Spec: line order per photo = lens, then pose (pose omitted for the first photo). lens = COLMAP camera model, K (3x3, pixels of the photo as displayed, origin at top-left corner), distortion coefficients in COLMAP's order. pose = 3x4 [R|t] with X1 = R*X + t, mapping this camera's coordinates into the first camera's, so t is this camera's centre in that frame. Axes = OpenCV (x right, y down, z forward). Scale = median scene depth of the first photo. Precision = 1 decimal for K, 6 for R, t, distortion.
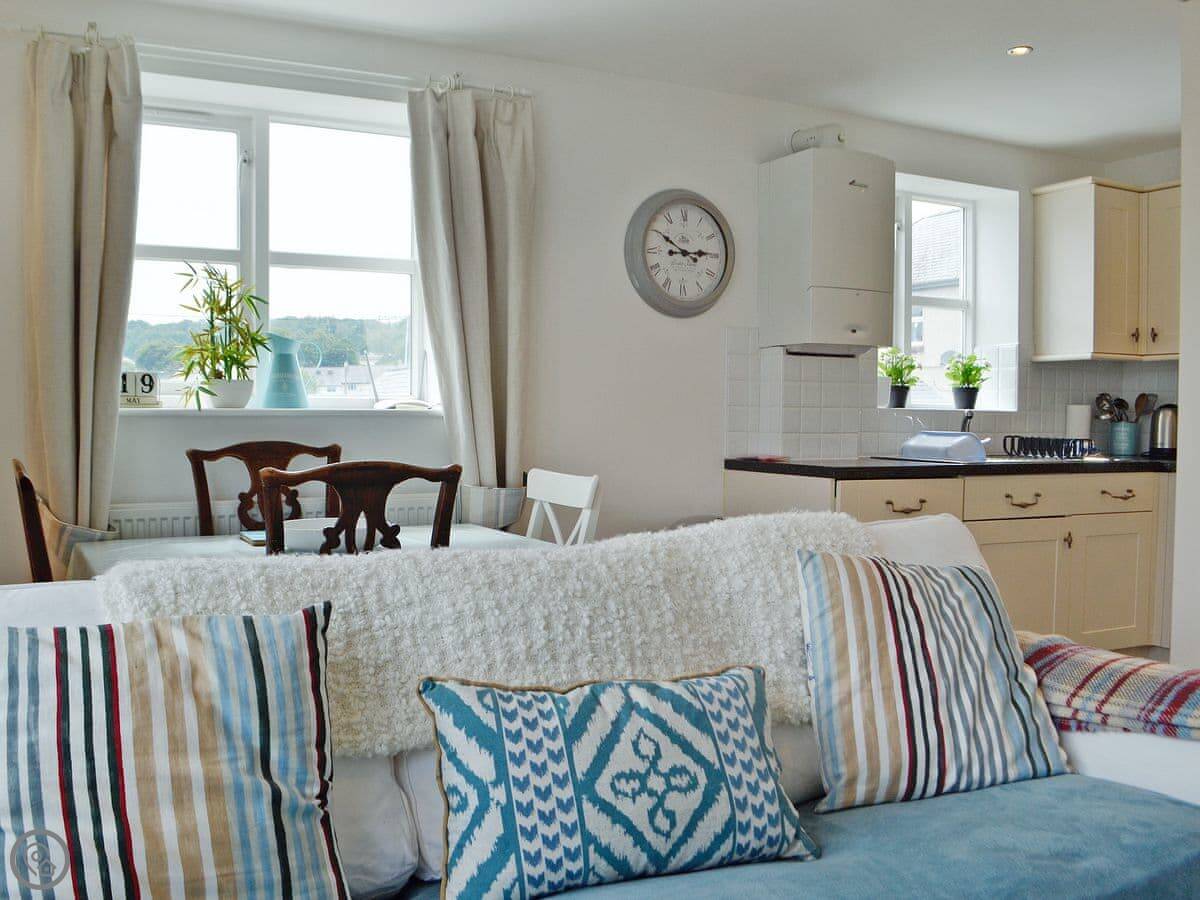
lens RADIAL K [[1138.2, 0, 600.7], [0, 1138.2, 447.6], [0, 0, 1]] dist [-0.068354, 0.000000]
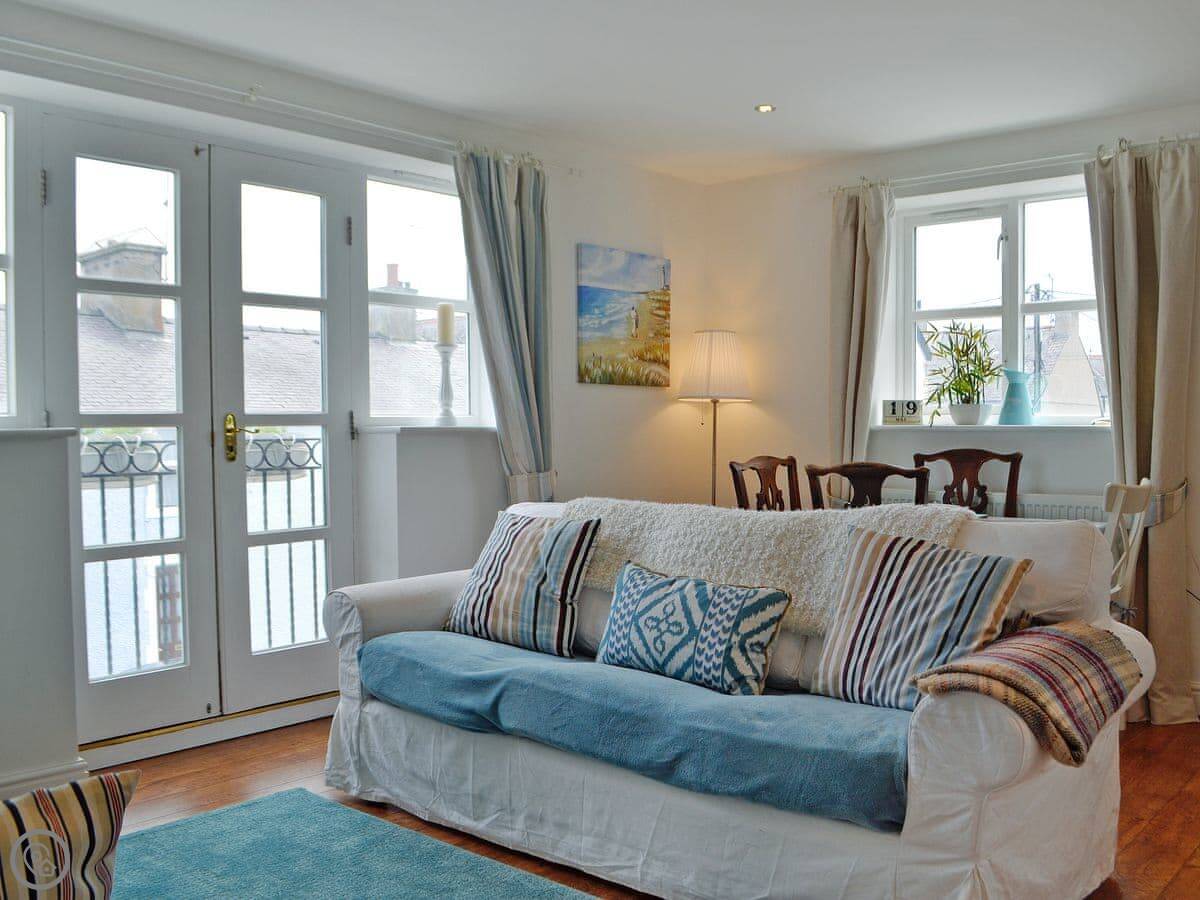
lens RADIAL K [[1138.2, 0, 597.6], [0, 1138.2, 453.8], [0, 0, 1]] dist [-0.068354, 0.000000]
pose [[0.348962, 0.024723, -0.936811, 1.746066], [-0.024969, 0.999542, 0.017077, -0.025135], [0.936804, 0.017432, 0.349420, 0.208722]]
